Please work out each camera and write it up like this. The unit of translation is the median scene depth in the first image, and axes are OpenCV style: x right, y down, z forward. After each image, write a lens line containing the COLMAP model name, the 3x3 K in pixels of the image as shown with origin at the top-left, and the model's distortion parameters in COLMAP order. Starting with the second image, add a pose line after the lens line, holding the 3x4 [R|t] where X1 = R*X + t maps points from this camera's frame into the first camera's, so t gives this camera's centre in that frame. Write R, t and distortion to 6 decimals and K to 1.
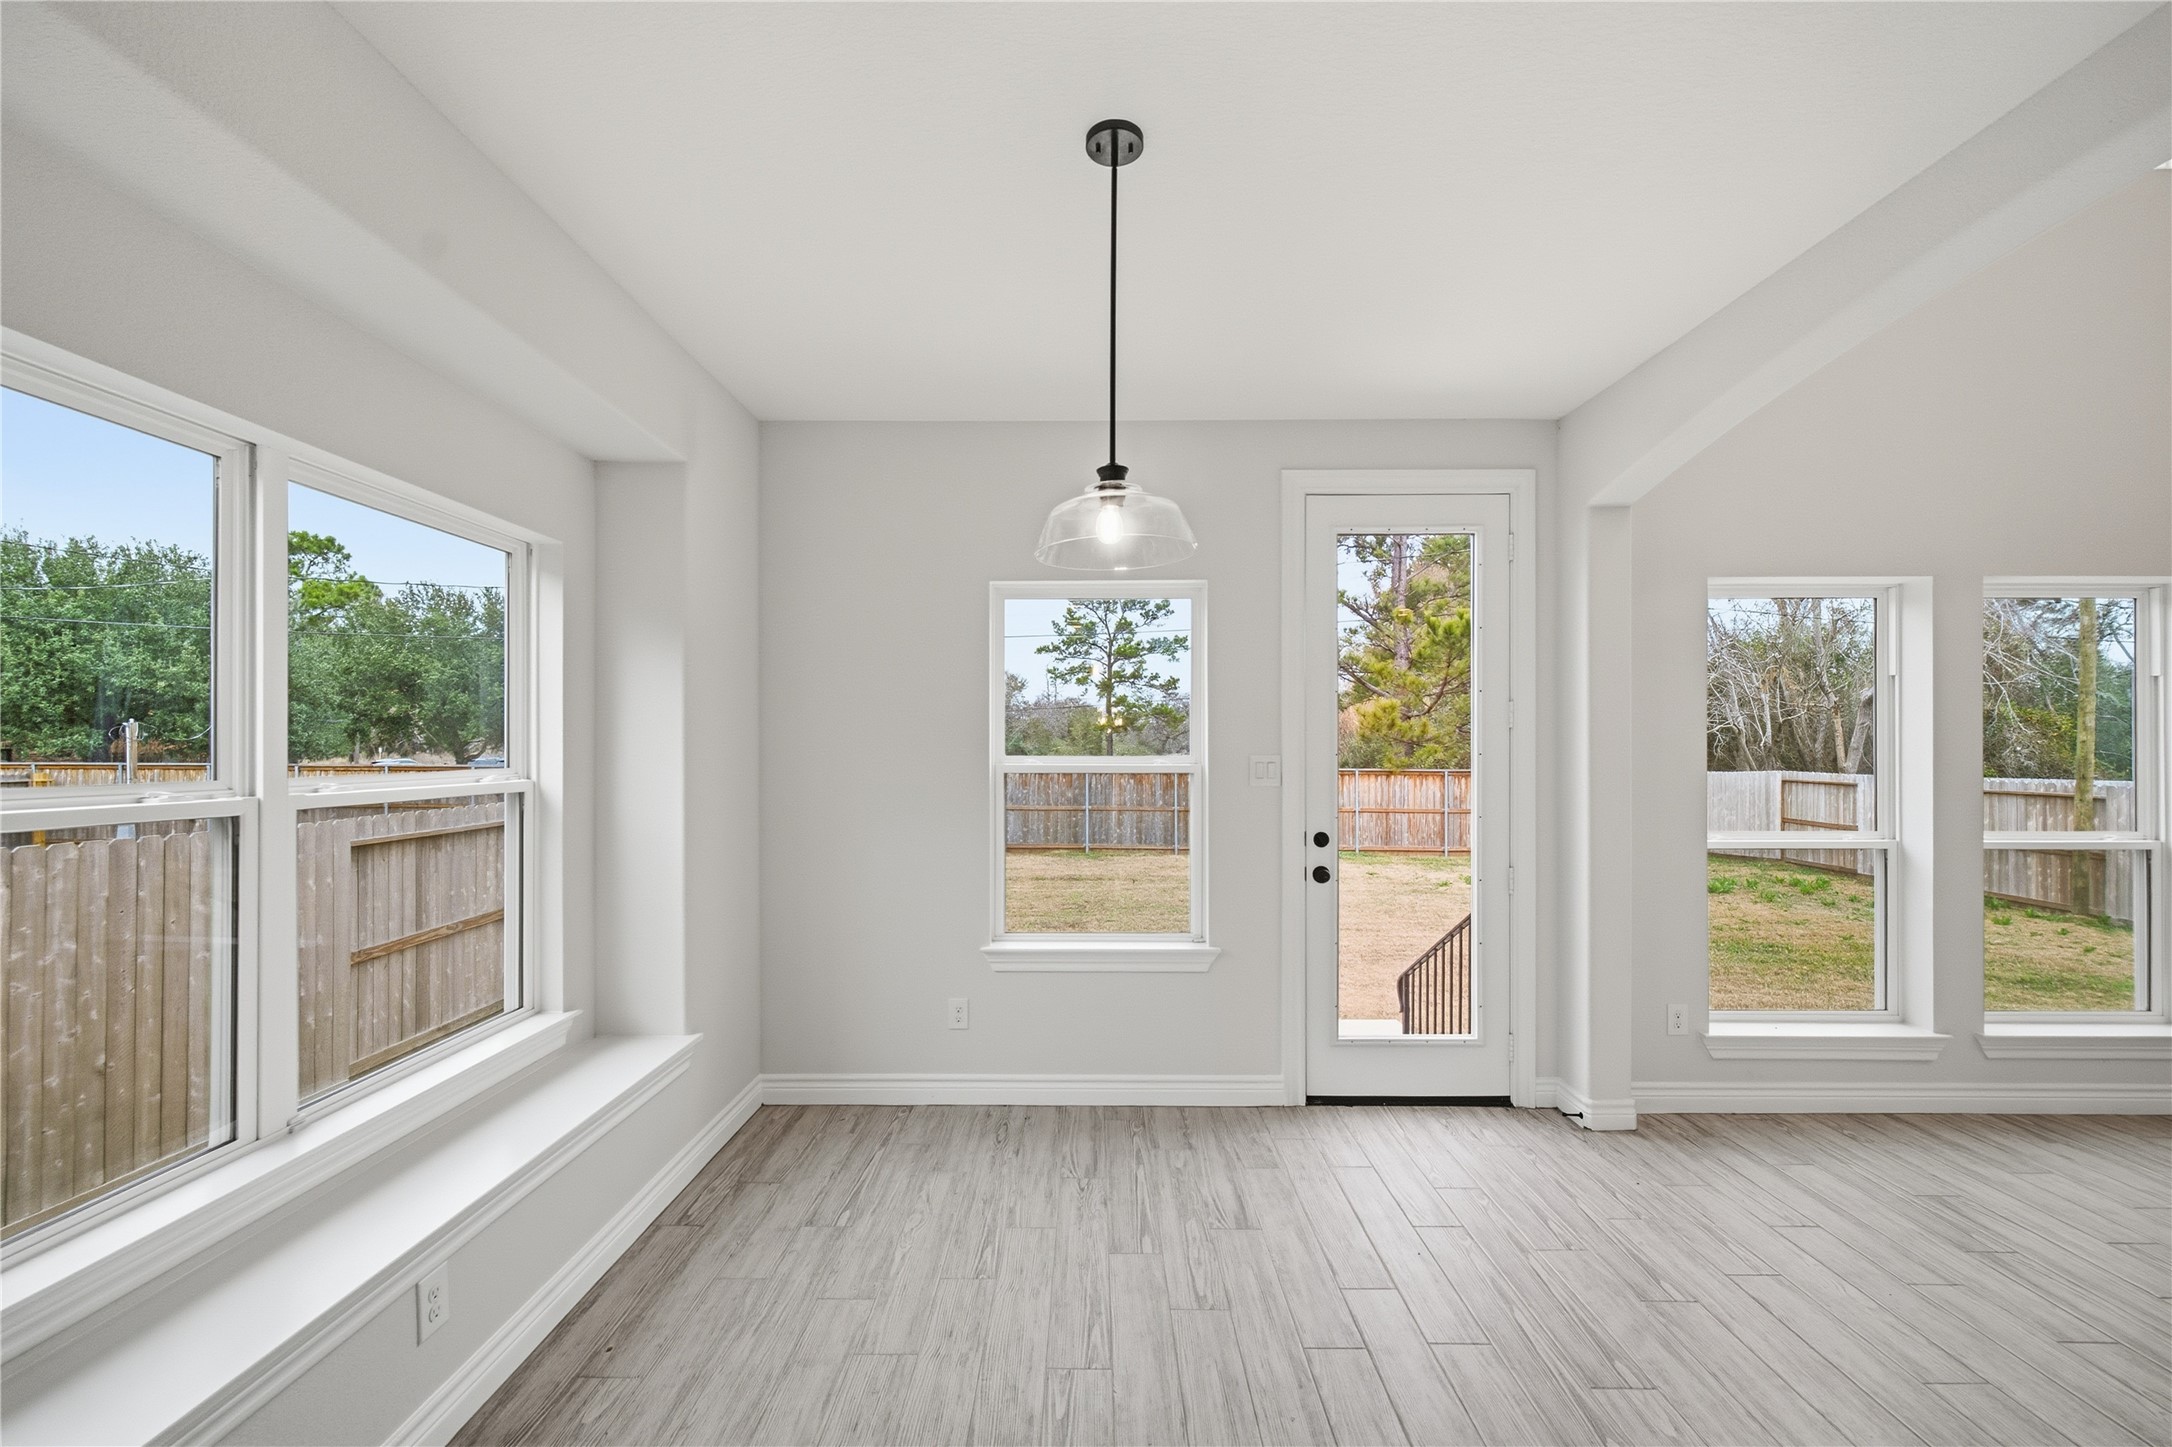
lens RADIAL K [[889.4, 0, 1088.8], [0, 889.4, 740.2], [0, 0, 1]] dist [-0.005040, 0.001233]
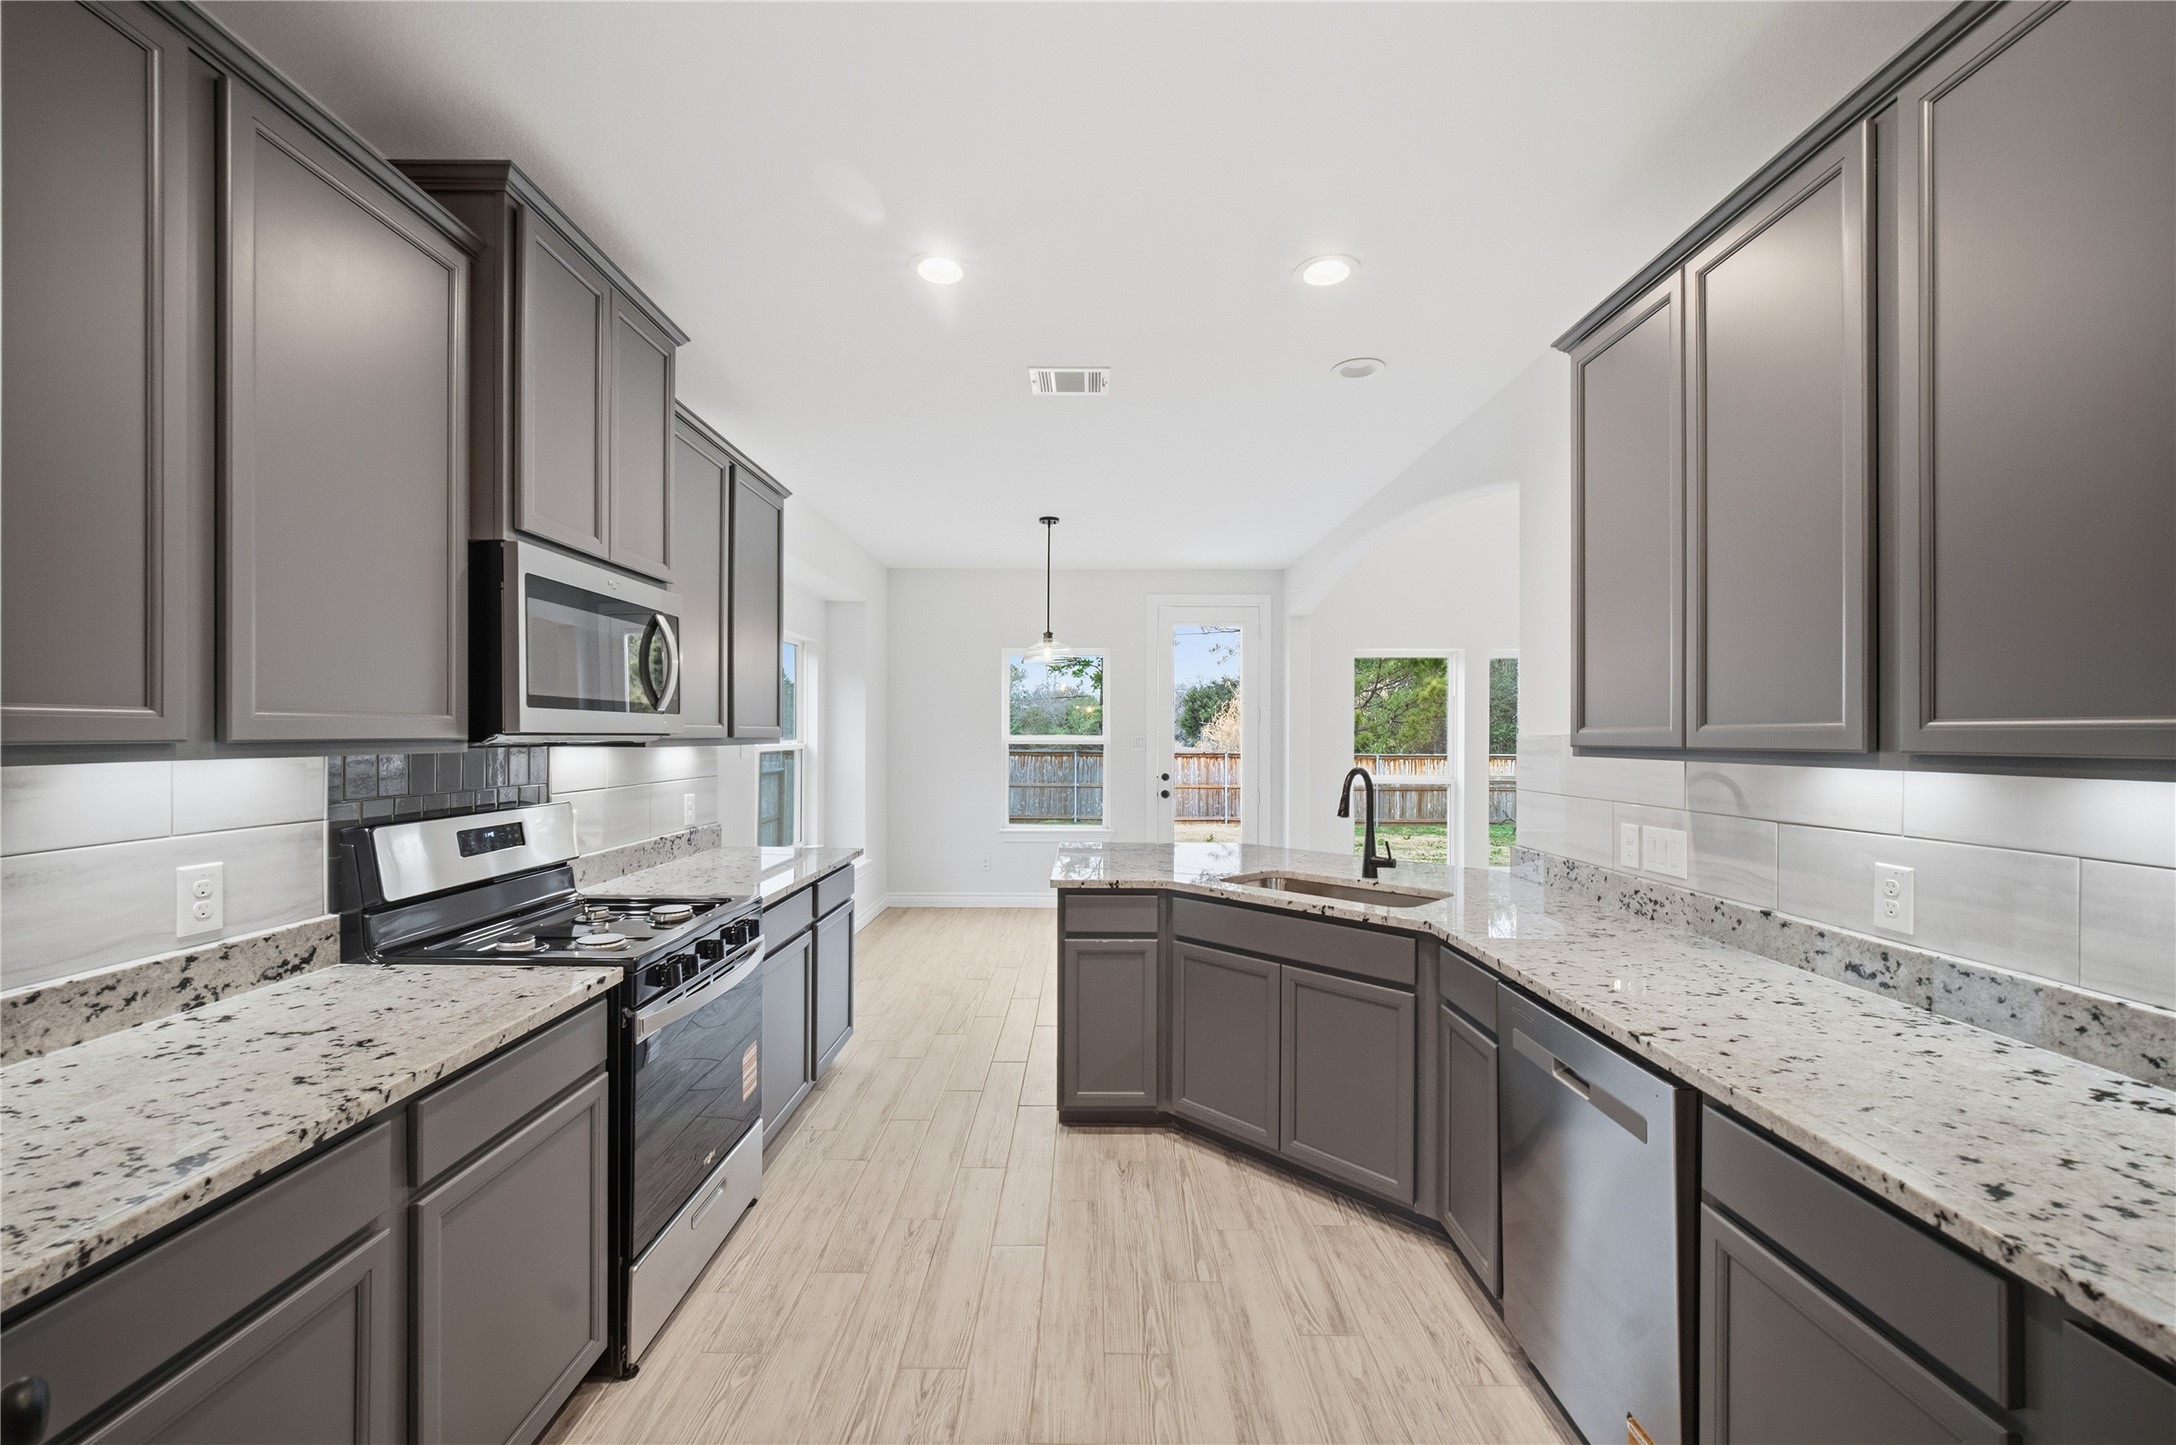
lens RADIAL K [[891.1, 0, 1106.8], [0, 891.1, 721.7], [0, 0, 1]] dist [-0.005040, 0.001233]
pose [[0.999807, 0.004434, 0.019120, 0.088637], [-0.004298, 0.999965, -0.007152, 0.000919], [-0.019151, 0.007068, 0.999792, -1.023677]]
